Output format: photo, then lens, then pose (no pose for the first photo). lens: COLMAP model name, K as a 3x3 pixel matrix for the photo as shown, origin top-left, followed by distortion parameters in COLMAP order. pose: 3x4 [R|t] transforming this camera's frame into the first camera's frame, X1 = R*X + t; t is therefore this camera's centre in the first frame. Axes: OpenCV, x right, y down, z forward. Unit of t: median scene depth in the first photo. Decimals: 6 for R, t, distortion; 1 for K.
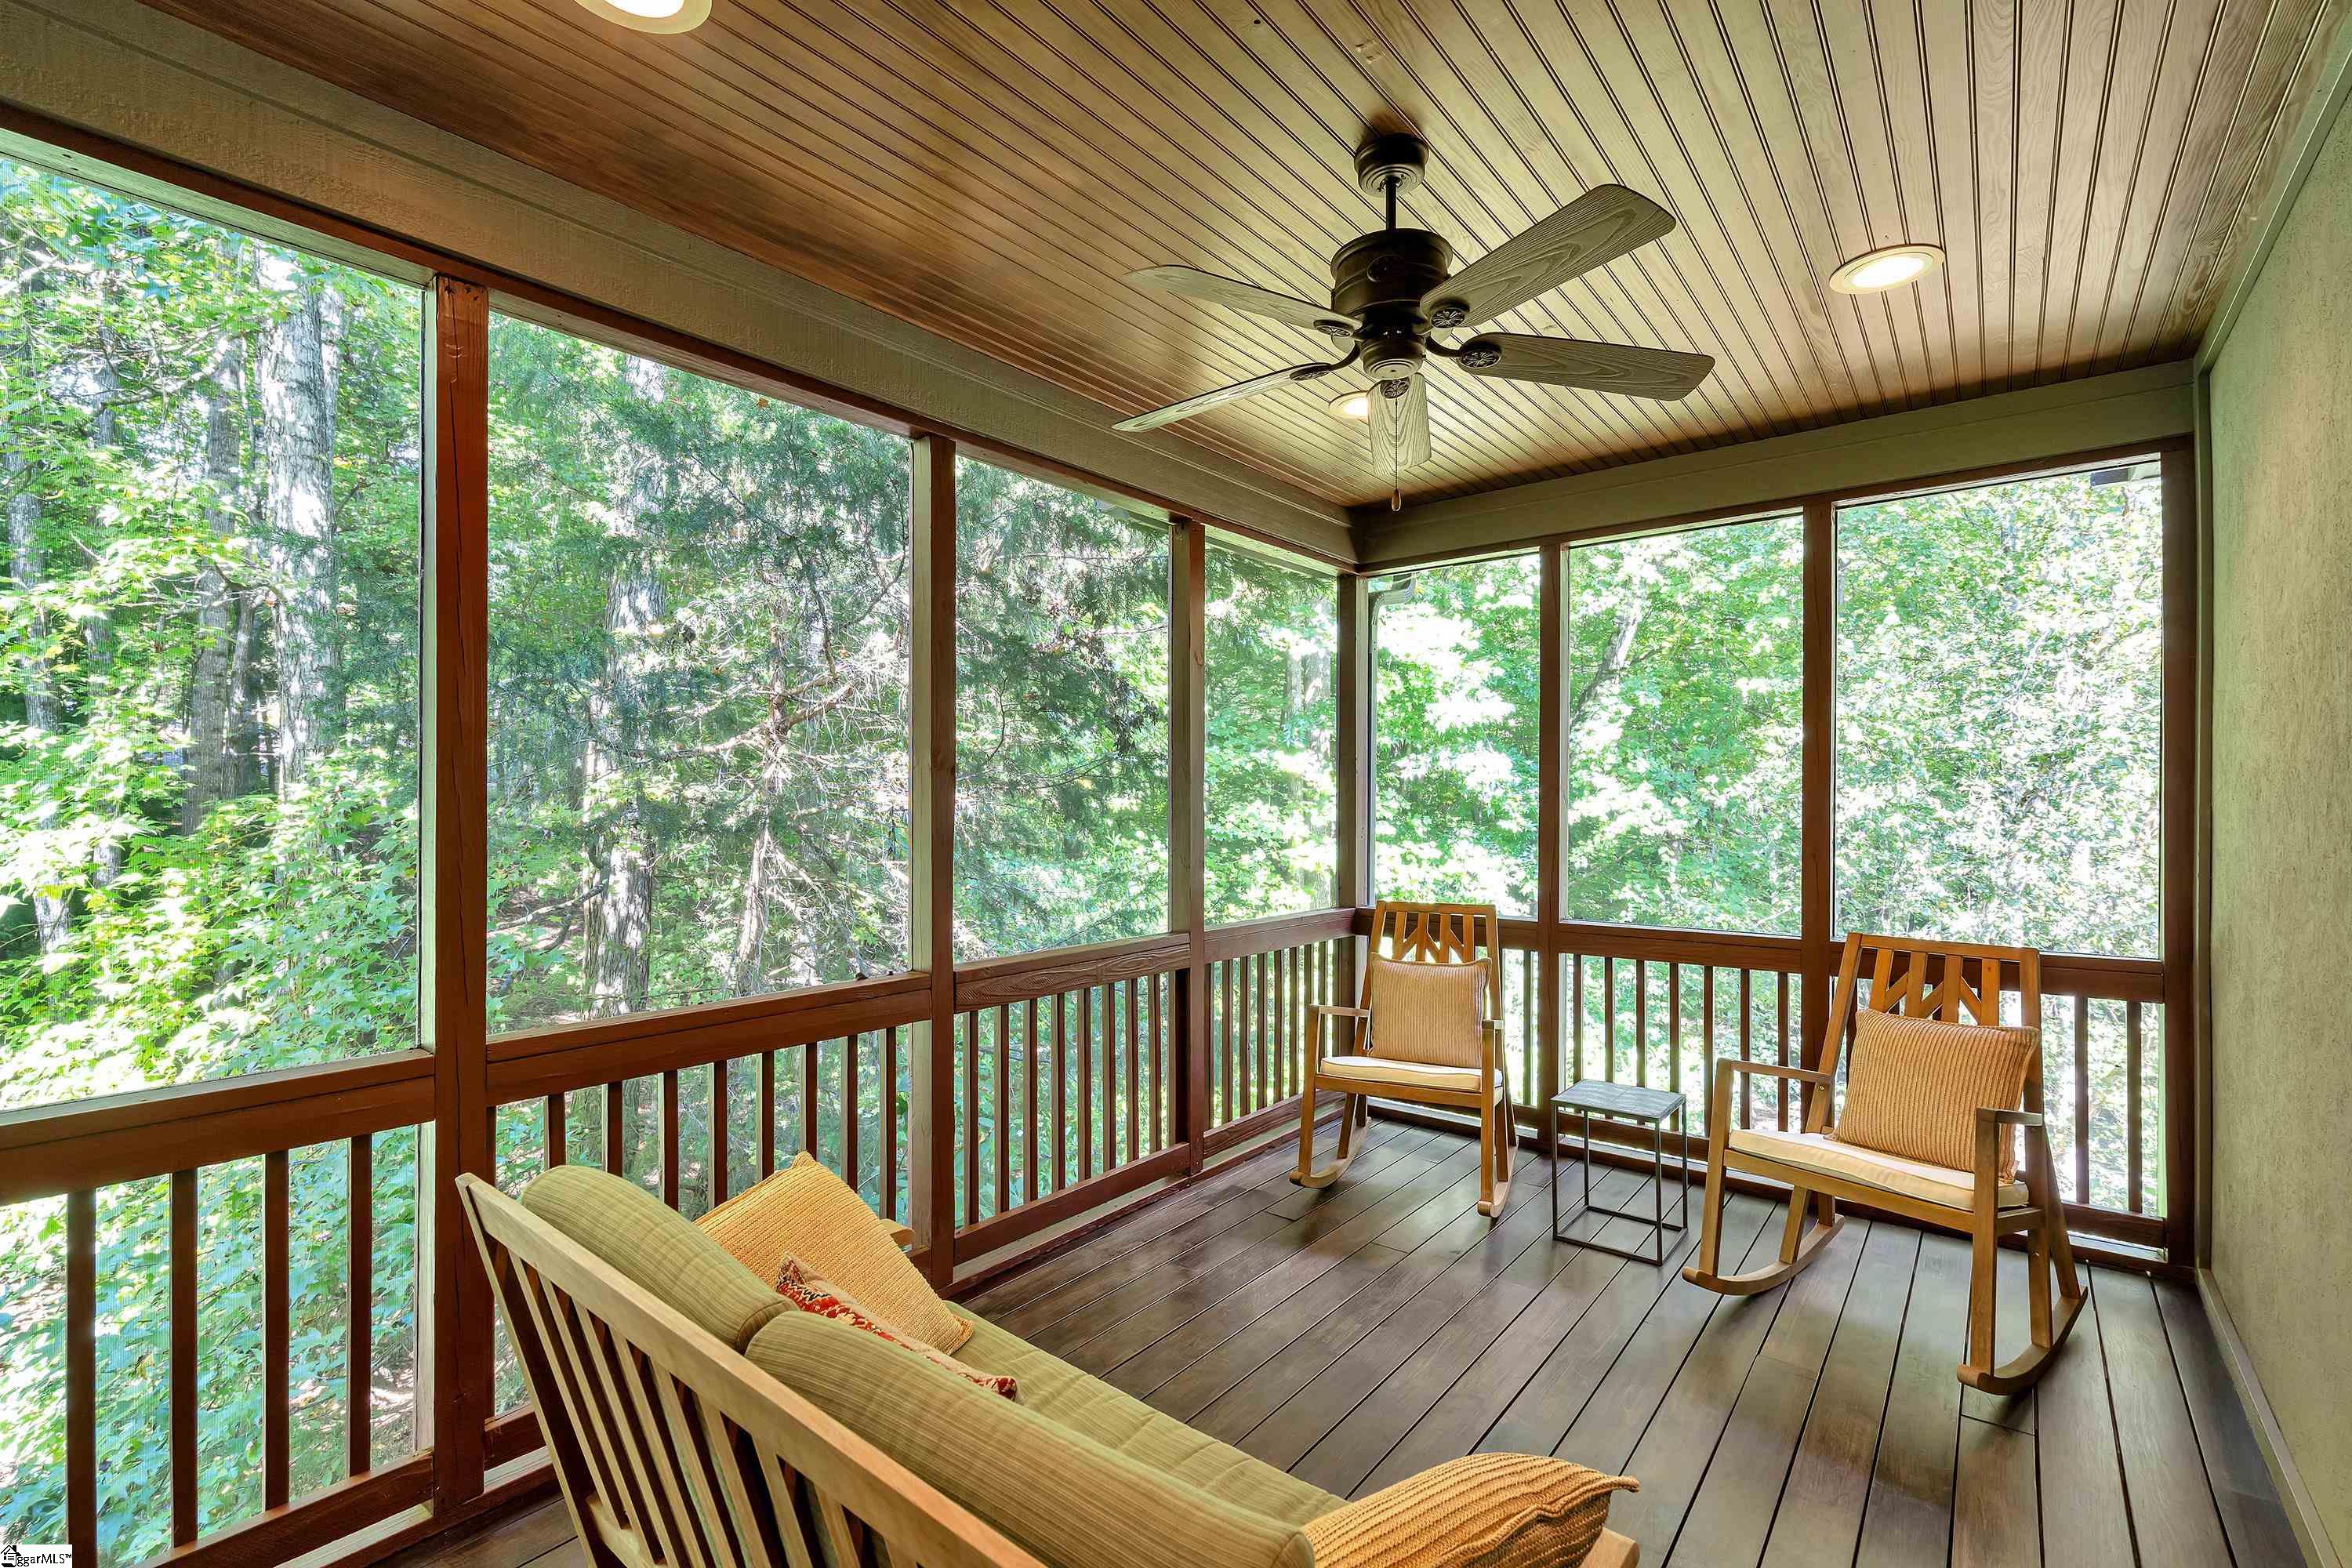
lens RADIAL K [[1074.5, 0, 1165.2], [0, 1074.5, 785.7], [0, 0, 1]] dist [0.001199, 0.000008]
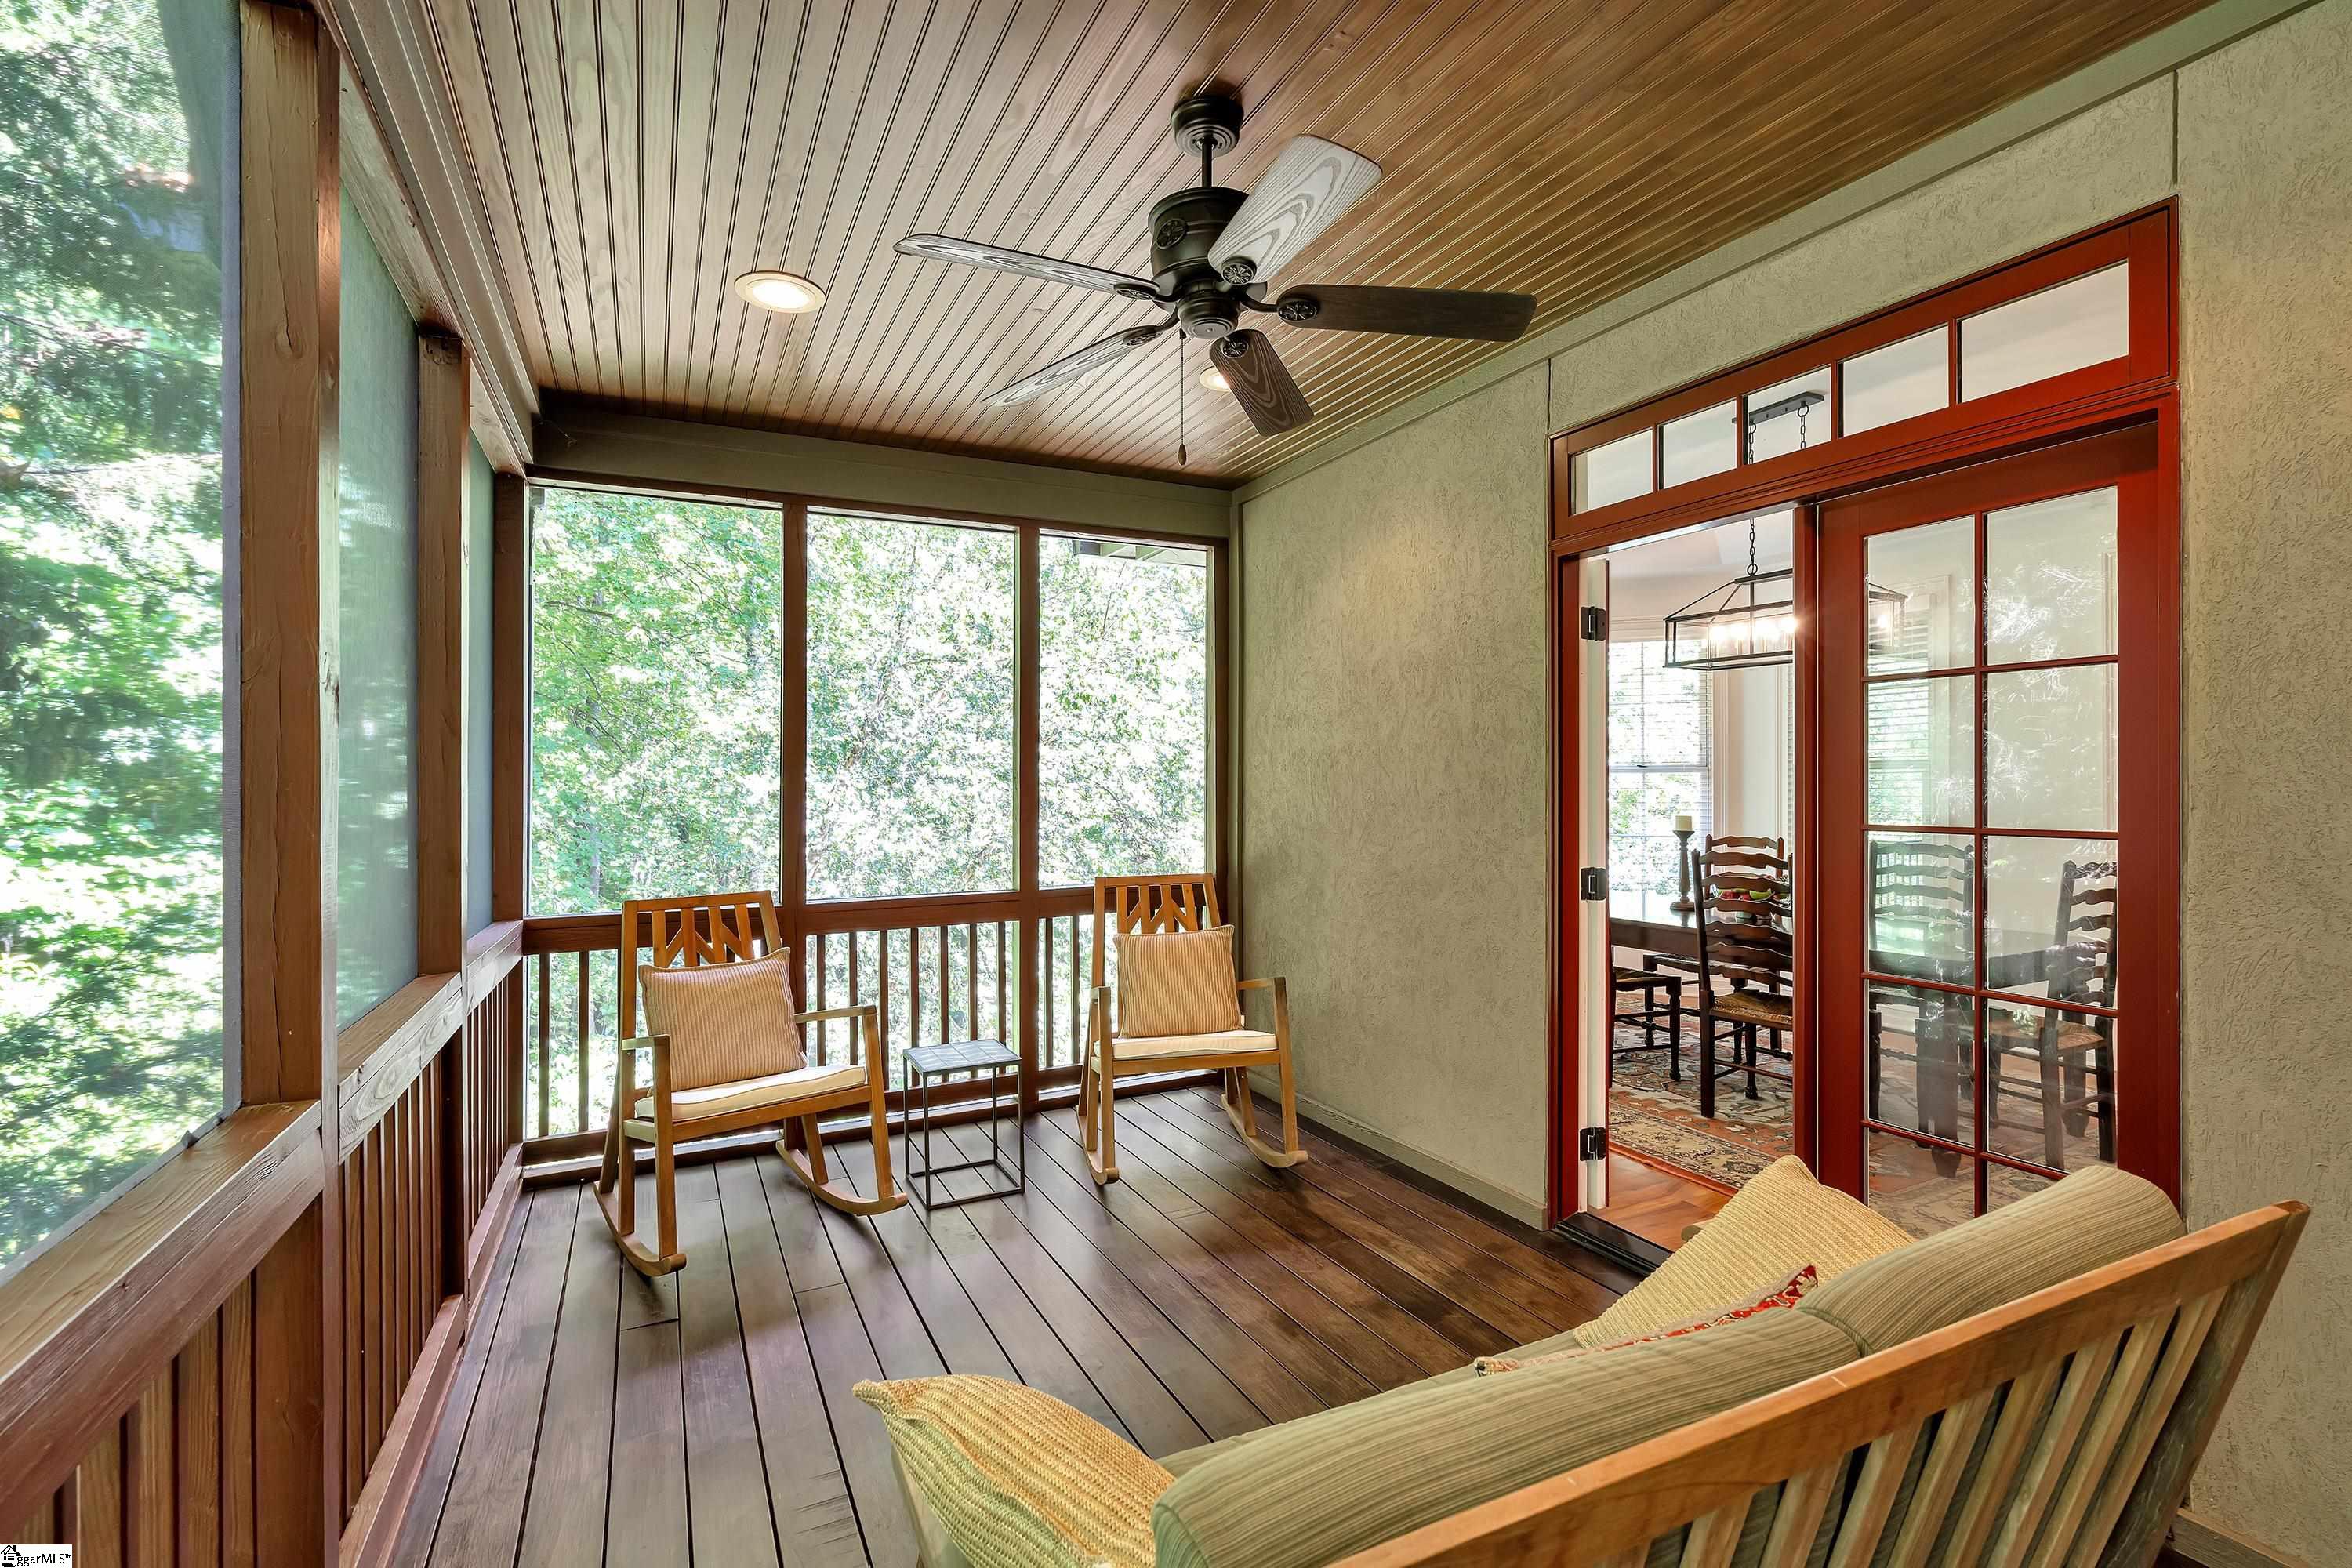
lens RADIAL K [[1074.5, 0, 1172.2], [0, 1074.5, 771.7], [0, 0, 1]] dist [0.001199, 0.000008]
pose [[0.459477, -0.009106, 0.888143, -0.334136], [0.004503, 0.999958, 0.007923, 0.004496], [-0.888178, 0.000358, 0.459499, 0.279337]]
